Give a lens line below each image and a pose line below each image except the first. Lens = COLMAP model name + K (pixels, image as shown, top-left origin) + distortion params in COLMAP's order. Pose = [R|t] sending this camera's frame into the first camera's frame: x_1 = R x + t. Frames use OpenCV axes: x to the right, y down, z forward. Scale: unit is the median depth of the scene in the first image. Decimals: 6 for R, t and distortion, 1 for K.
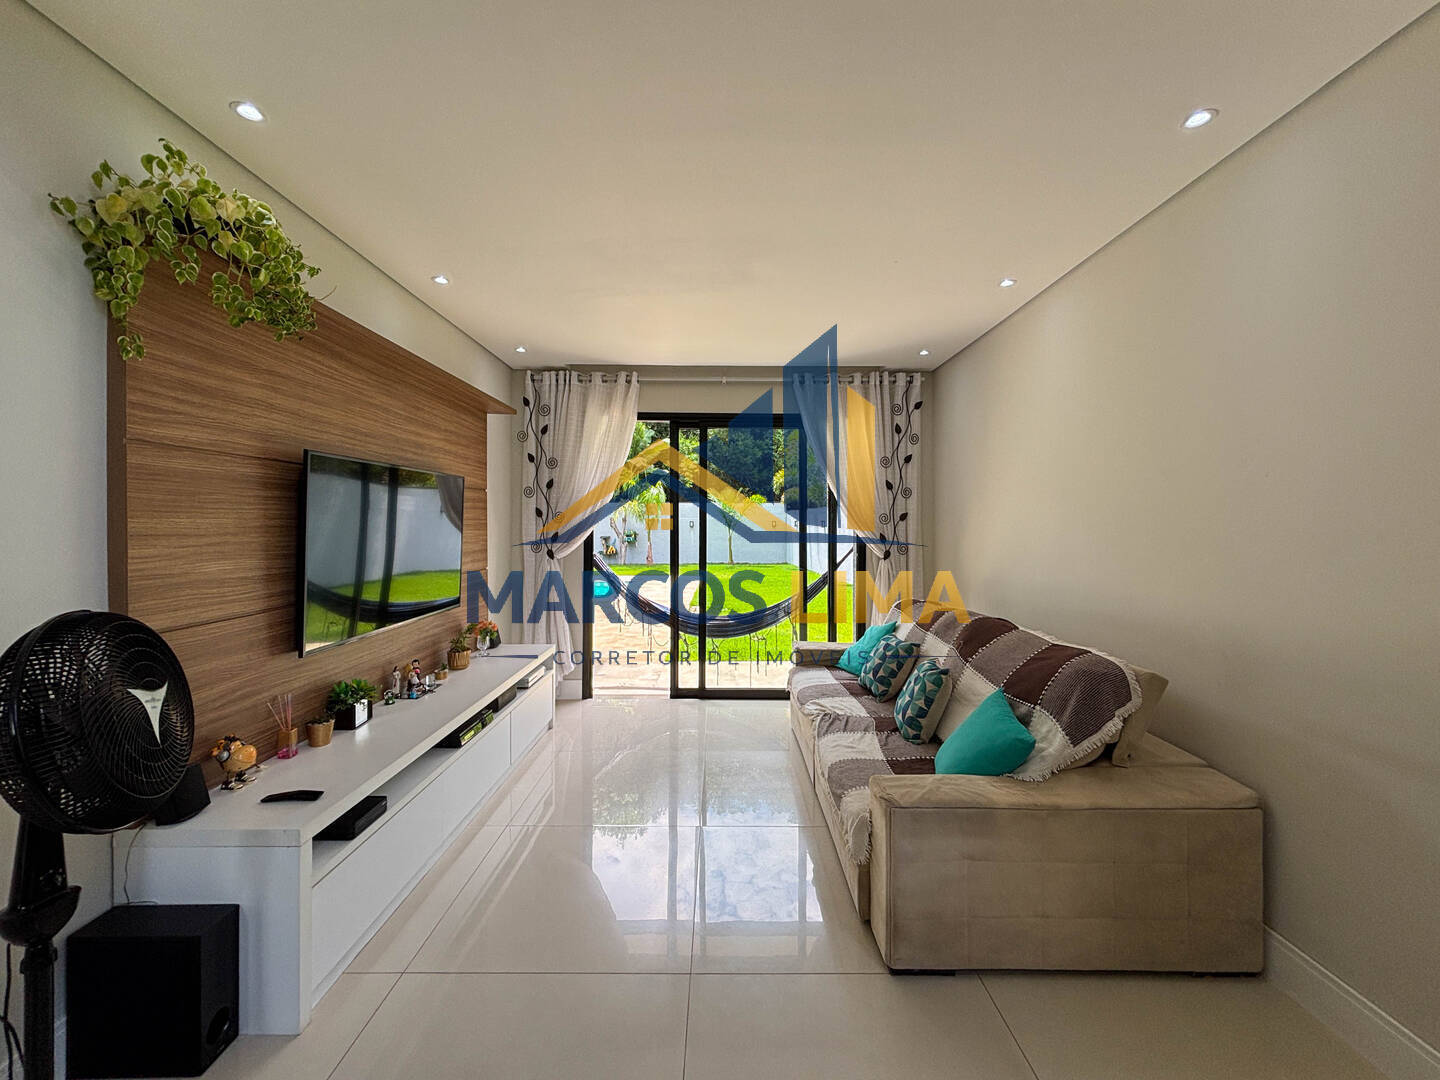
lens RADIAL K [[589.6, 0, 724.4], [0, 589.6, 527.7], [0, 0, 1]] dist [0.003383, -0.000419]
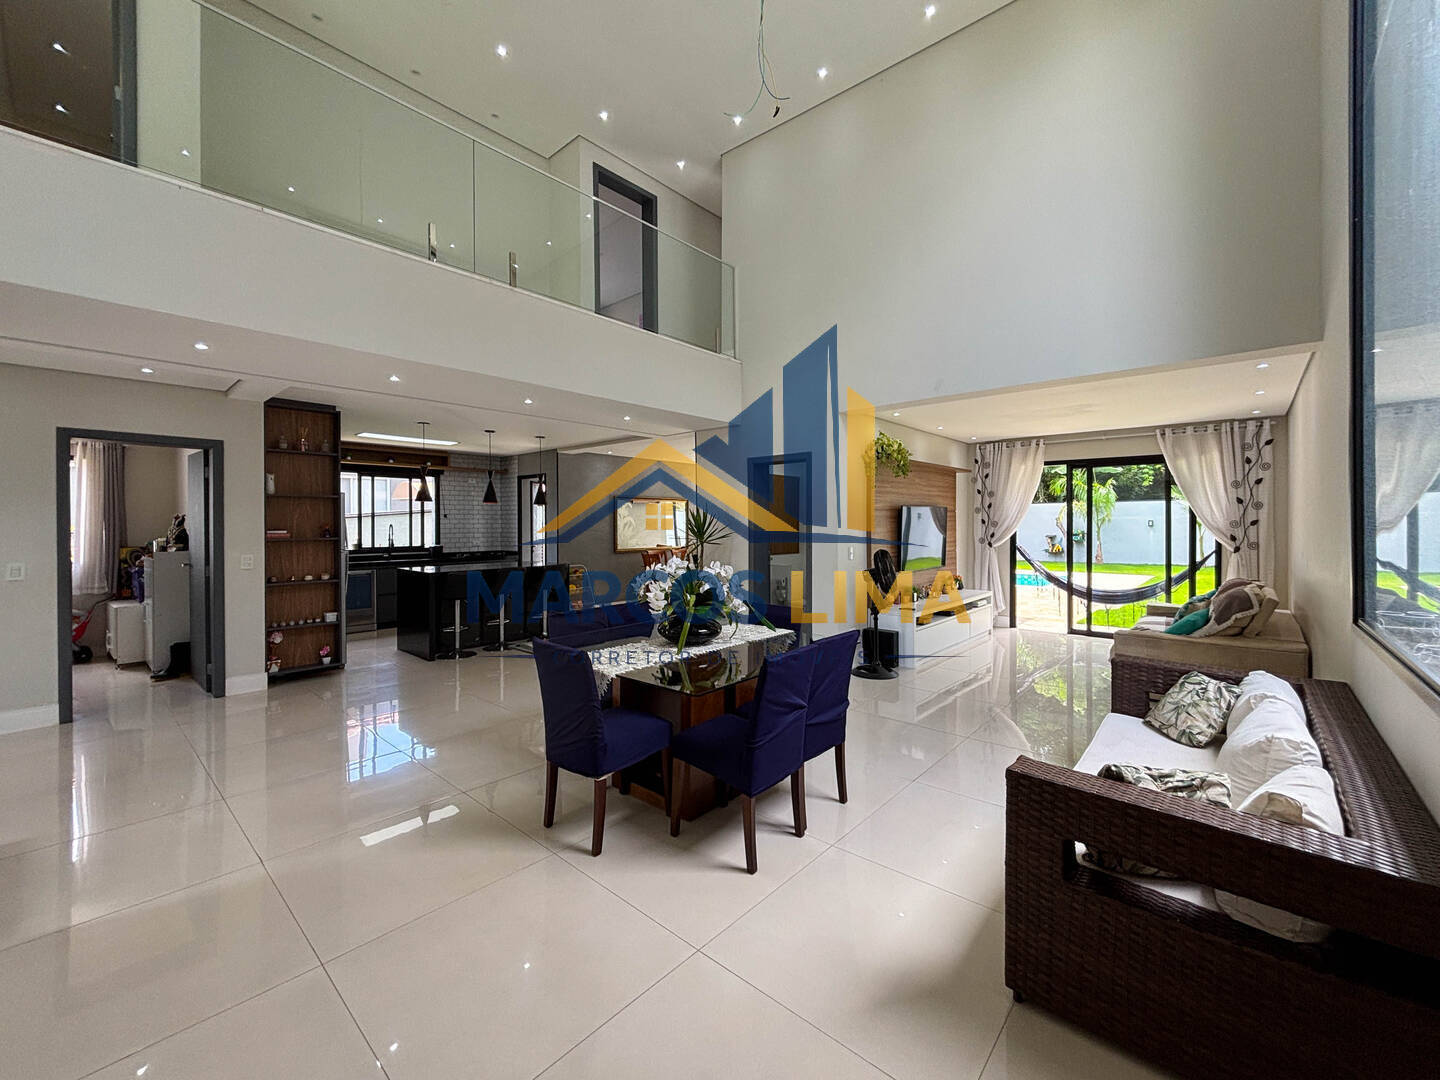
lens RADIAL K [[589.6, 0, 723.0], [0, 589.6, 526.7], [0, 0, 1]] dist [0.003383, -0.000419]
pose [[0.746740, -0.001473, -0.665115, 0.296214], [0.002119, 0.999998, 0.000165, -0.011653], [0.665113, -0.001532, 0.746741, -0.894532]]
